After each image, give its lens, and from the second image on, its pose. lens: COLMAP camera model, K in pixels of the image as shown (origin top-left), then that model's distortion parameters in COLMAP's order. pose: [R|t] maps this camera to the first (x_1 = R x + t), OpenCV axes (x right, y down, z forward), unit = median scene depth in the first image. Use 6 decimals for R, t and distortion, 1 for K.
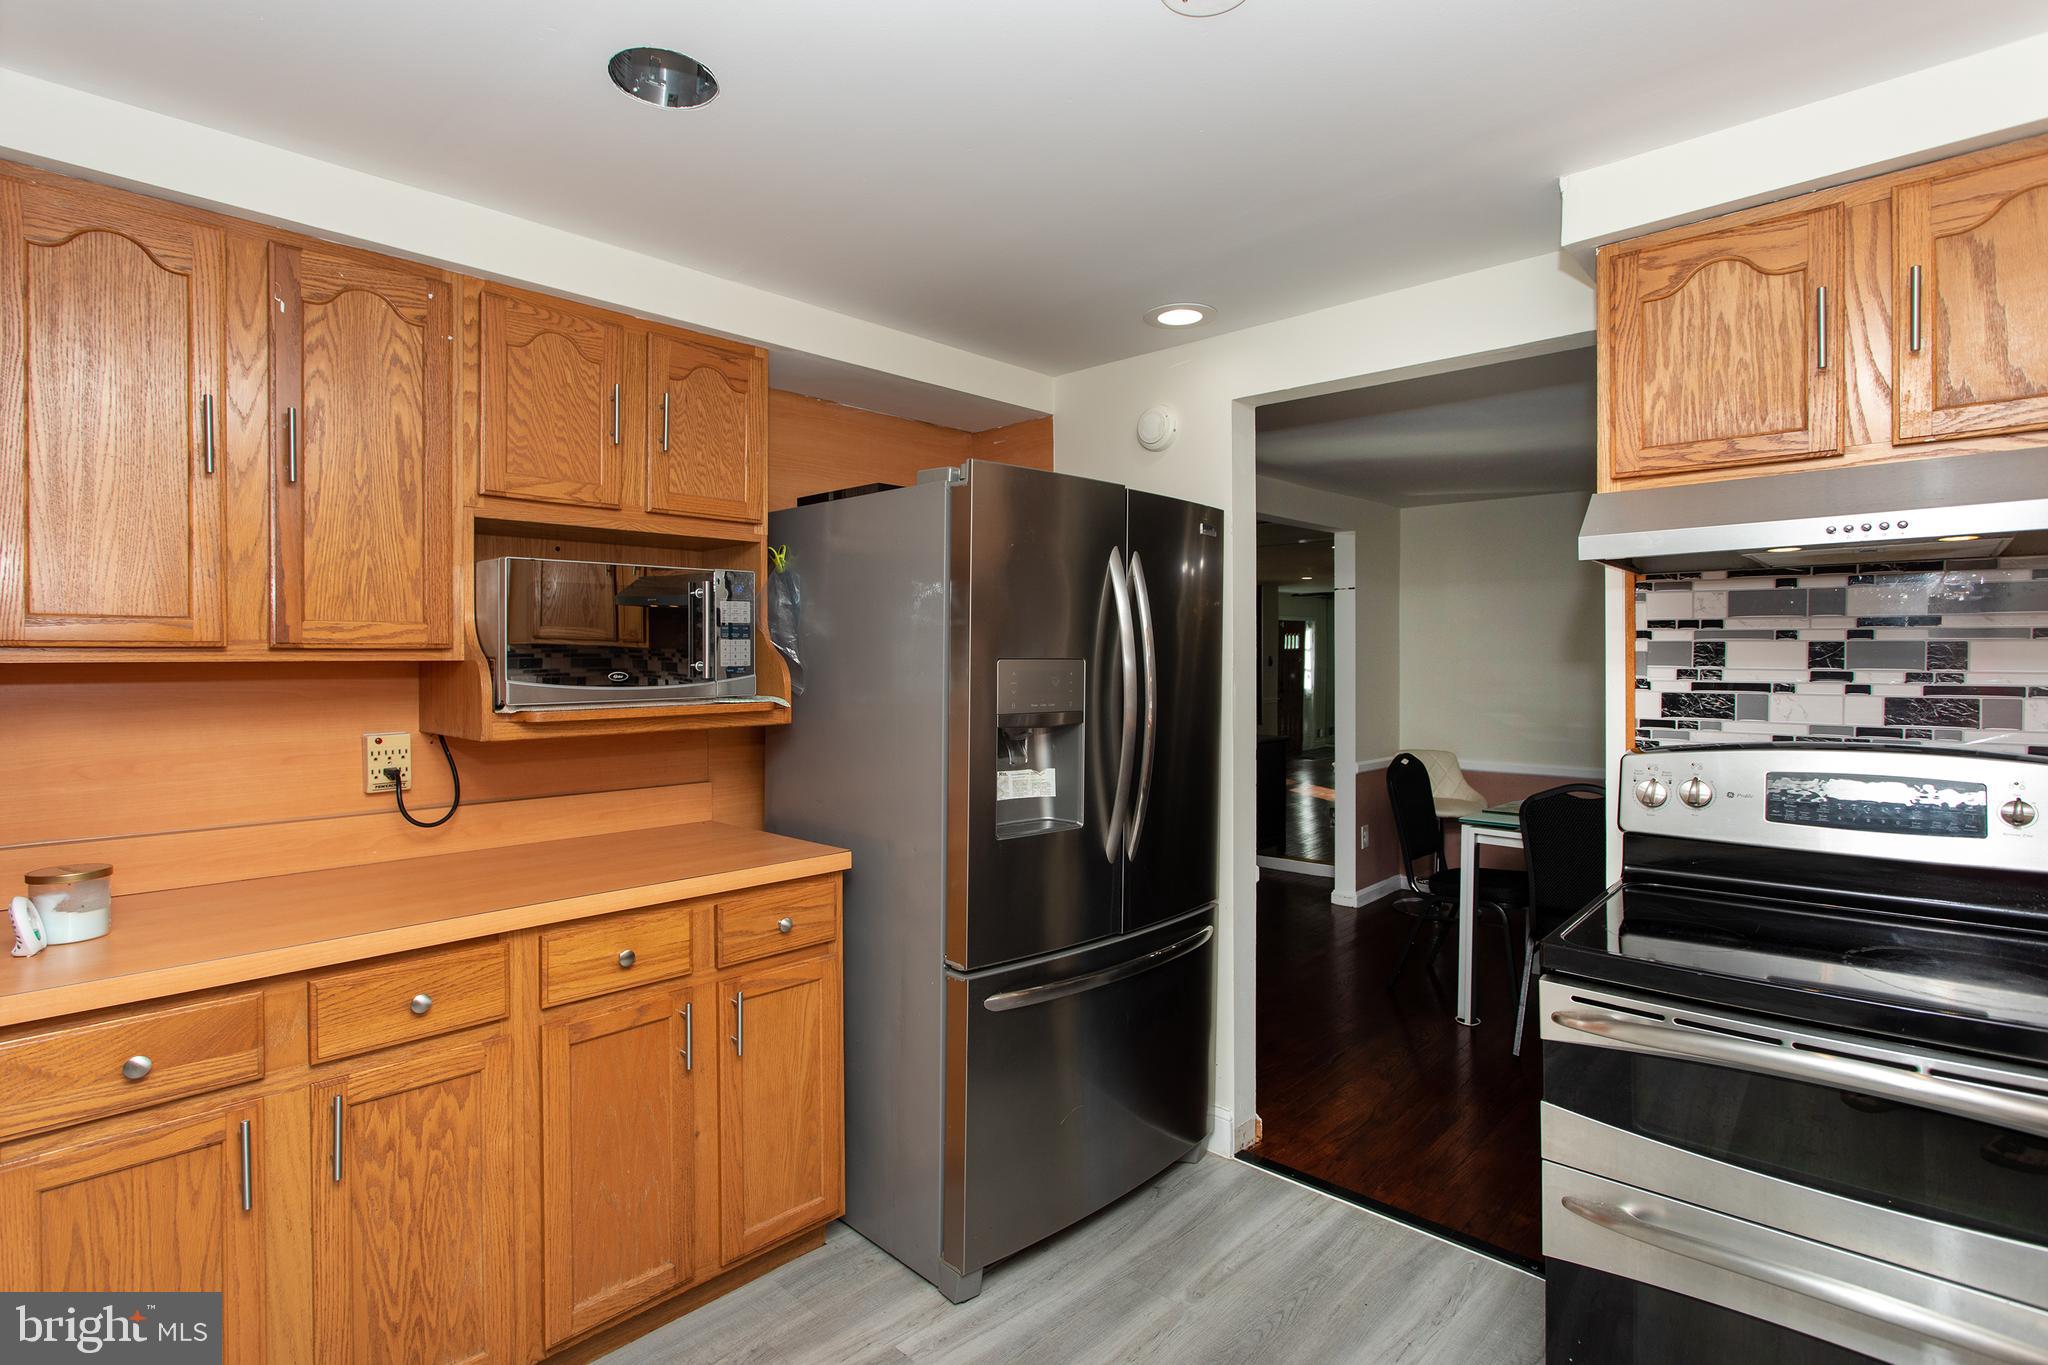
lens RADIAL K [[985.0, 0, 1021.0], [0, 985.0, 678.8], [0, 0, 1]] dist [-0.017762, 0.003617]
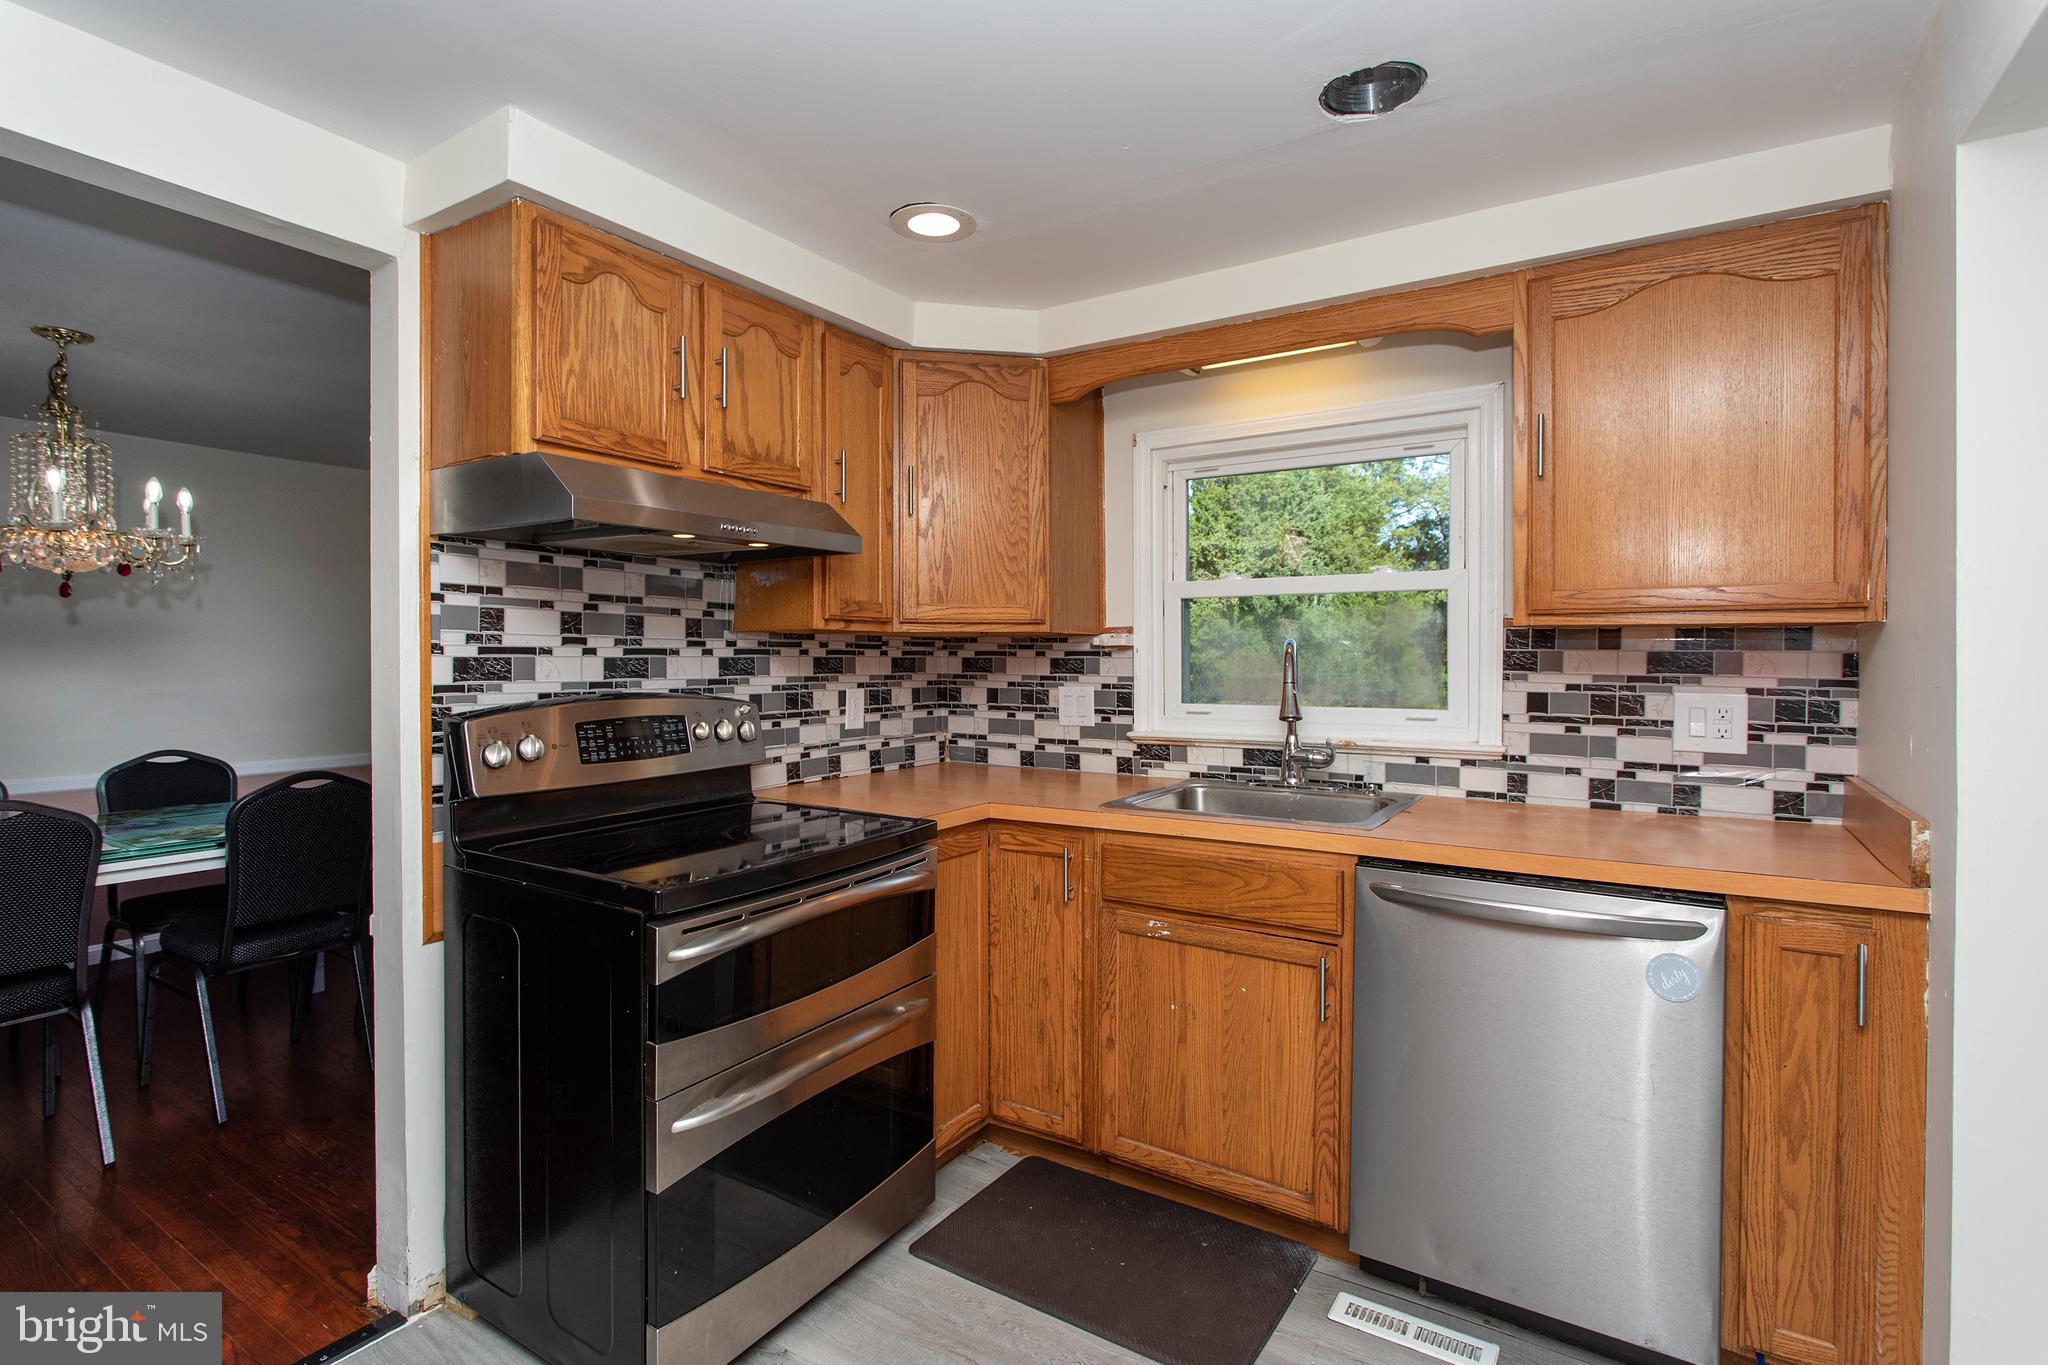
lens RADIAL K [[985.0, 0, 1030.6], [0, 985.0, 670.7], [0, 0, 1]] dist [-0.017762, 0.003617]
pose [[-0.183022, -0.014994, 0.982995, -0.433293], [0.018323, 0.999658, 0.018659, 0.020447], [-0.982938, 0.021426, -0.182684, 0.629032]]
